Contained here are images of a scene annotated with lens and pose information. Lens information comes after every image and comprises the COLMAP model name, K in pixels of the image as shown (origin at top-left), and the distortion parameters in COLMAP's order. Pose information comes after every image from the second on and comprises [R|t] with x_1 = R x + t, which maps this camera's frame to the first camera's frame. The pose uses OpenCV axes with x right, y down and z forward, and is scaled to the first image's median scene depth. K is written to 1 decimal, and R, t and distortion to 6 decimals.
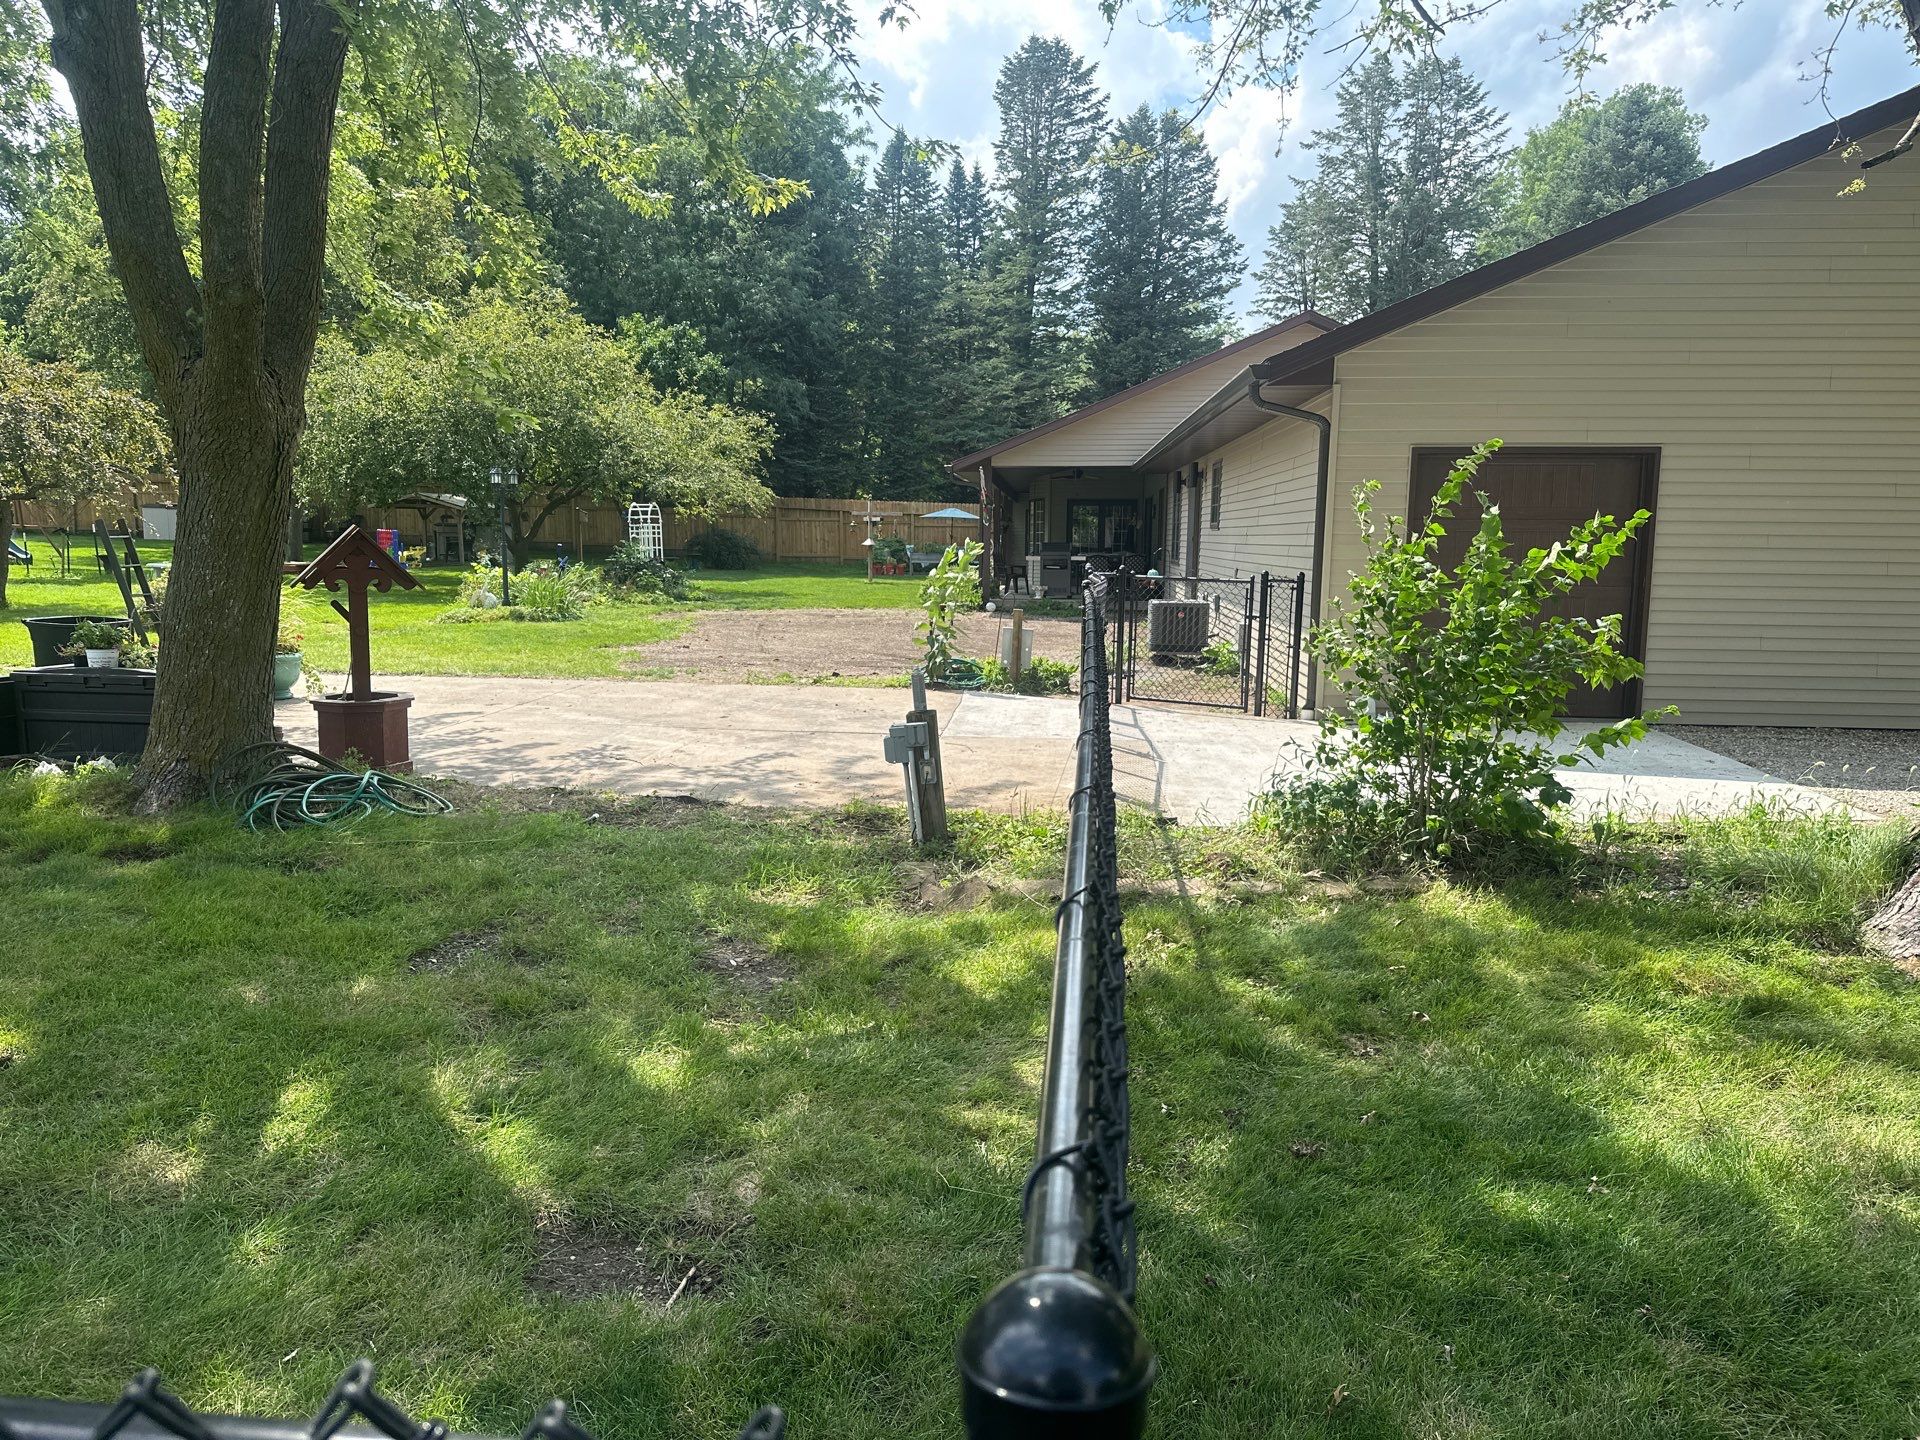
lens RADIAL K [[1341.1, 0, 950.7], [0, 1341.1, 724.1], [0, 0, 1]] dist [0.059972, -0.068651]
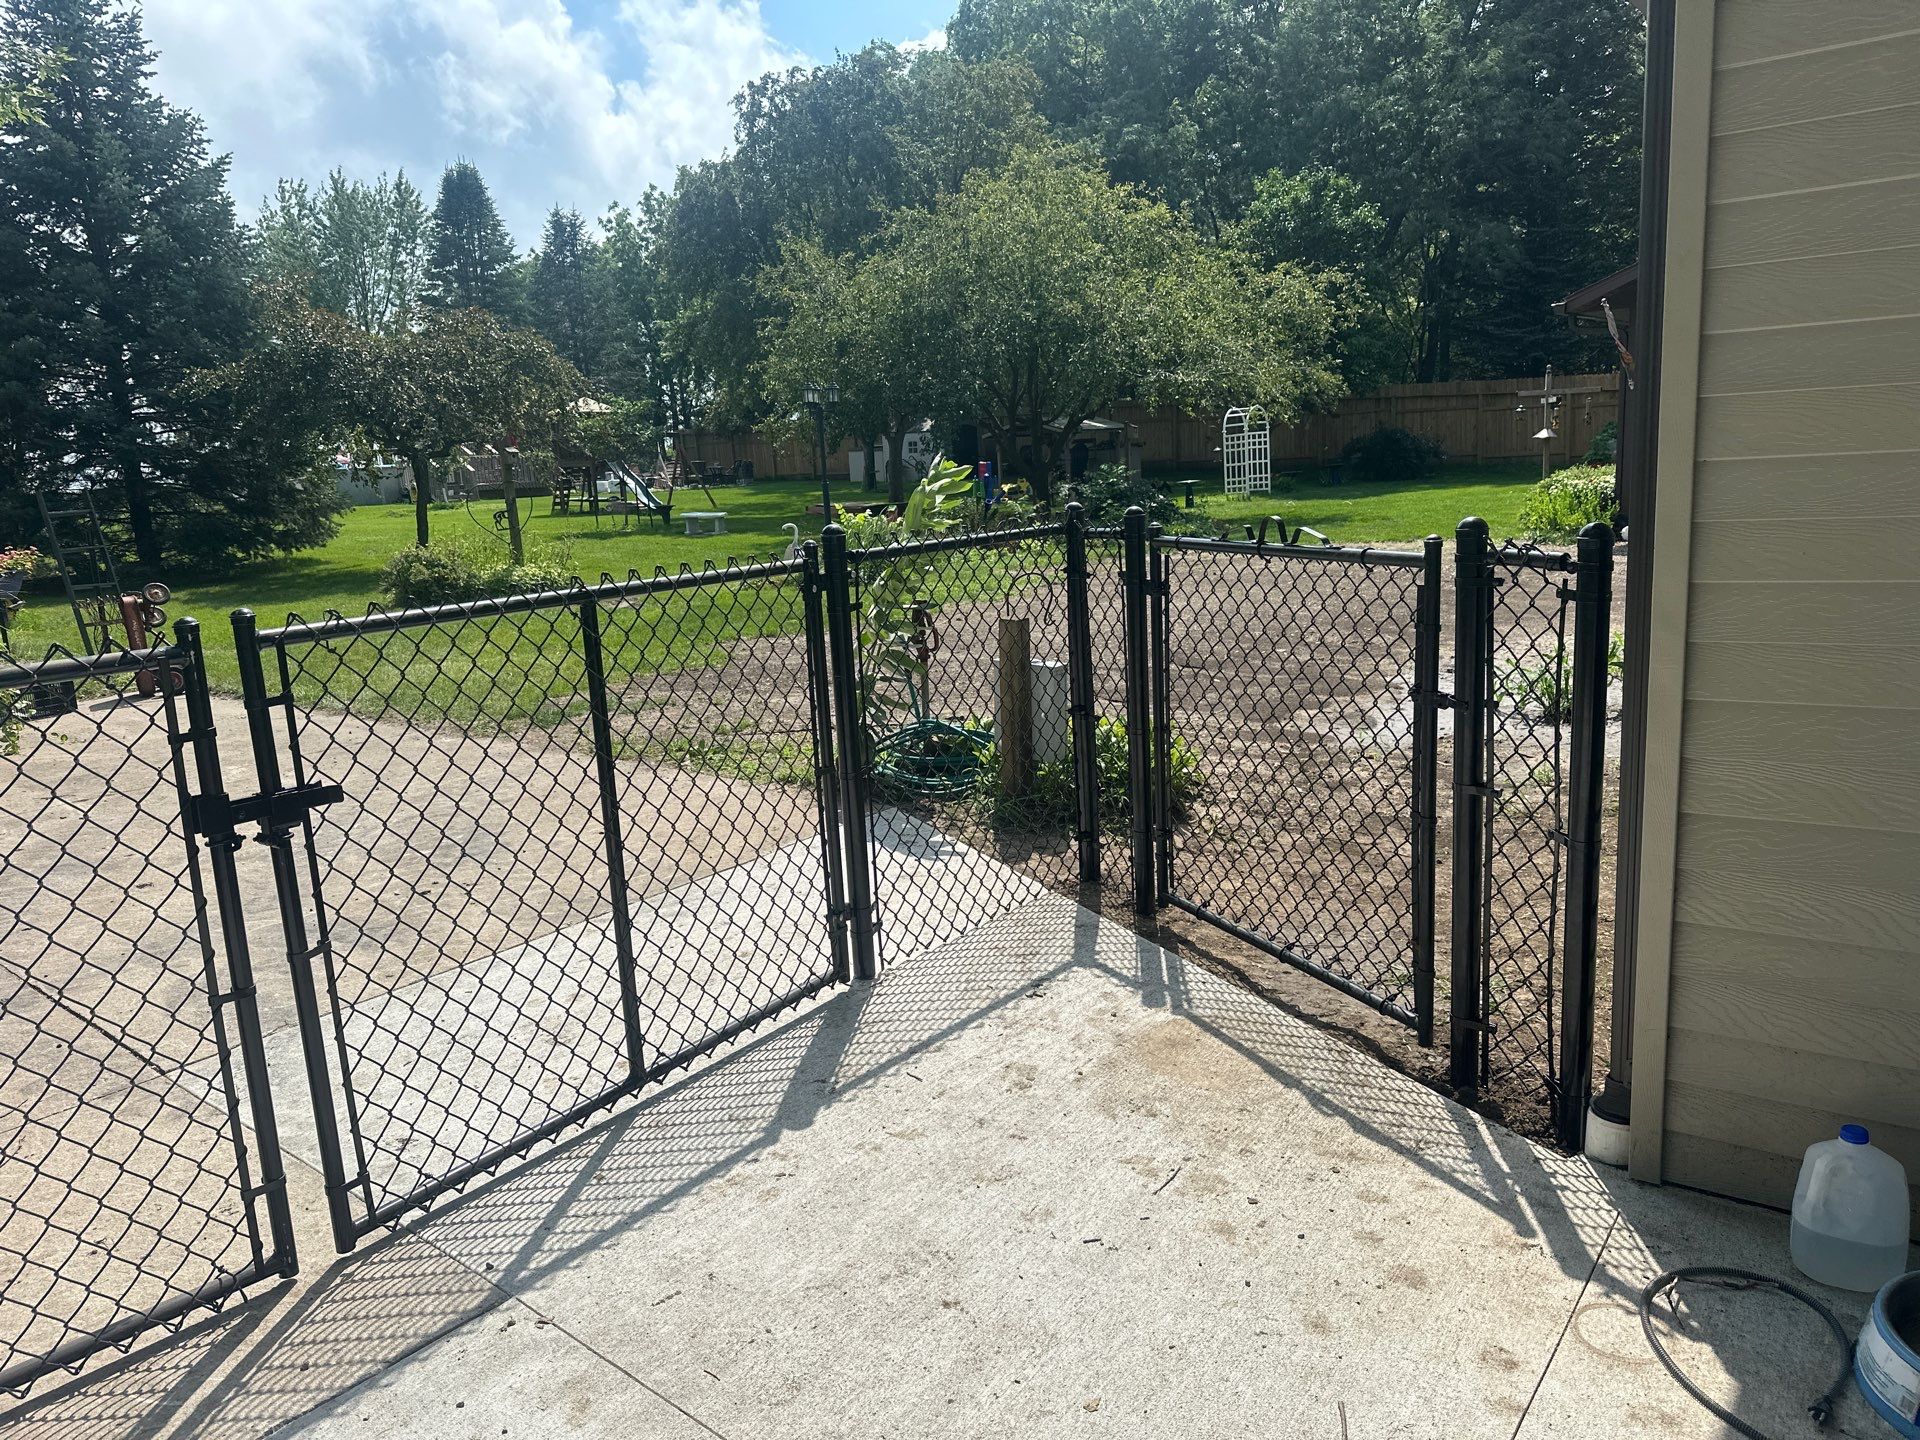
lens RADIAL K [[1341.1, 0, 934.3], [0, 1341.1, 718.9], [0, 0, 1]] dist [0.059972, -0.068651]
pose [[0.818357, 0.051062, -0.572437, 0.088241], [-0.016087, 0.997690, 0.065996, -0.027279], [0.574485, -0.044800, 0.817288, 0.219416]]
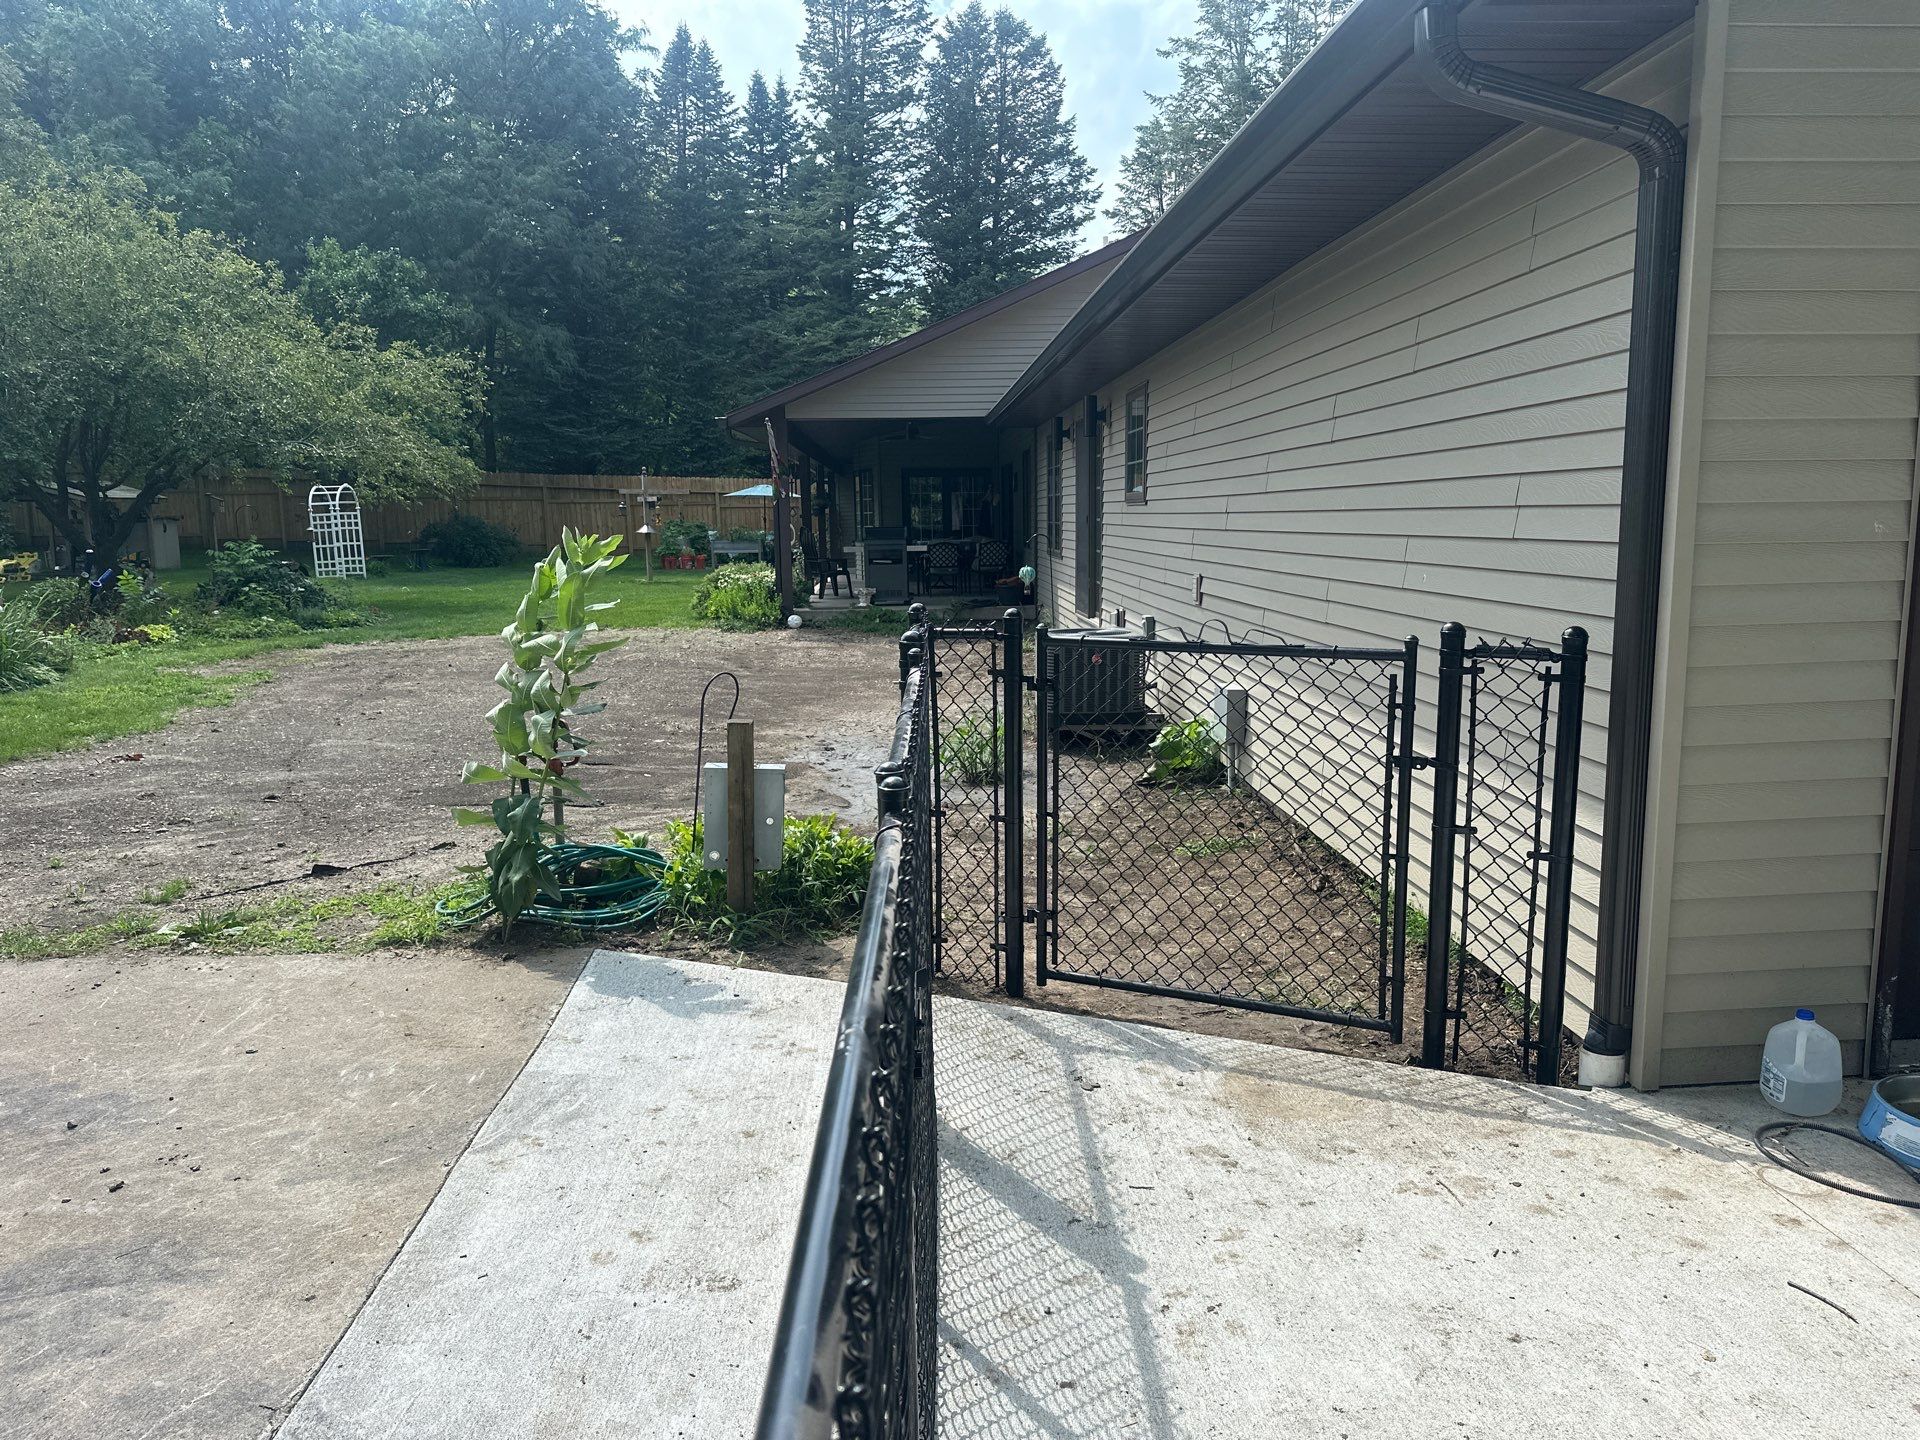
lens RADIAL K [[1341.1, 0, 974.0], [0, 1341.1, 707.3], [0, 0, 1]] dist [0.059972, -0.068651]
pose [[0.991159, -0.042345, 0.125740, 0.022992], [0.041960, 0.999103, 0.005708, -0.029801], [-0.125869, -0.000382, 0.992047, 0.205628]]
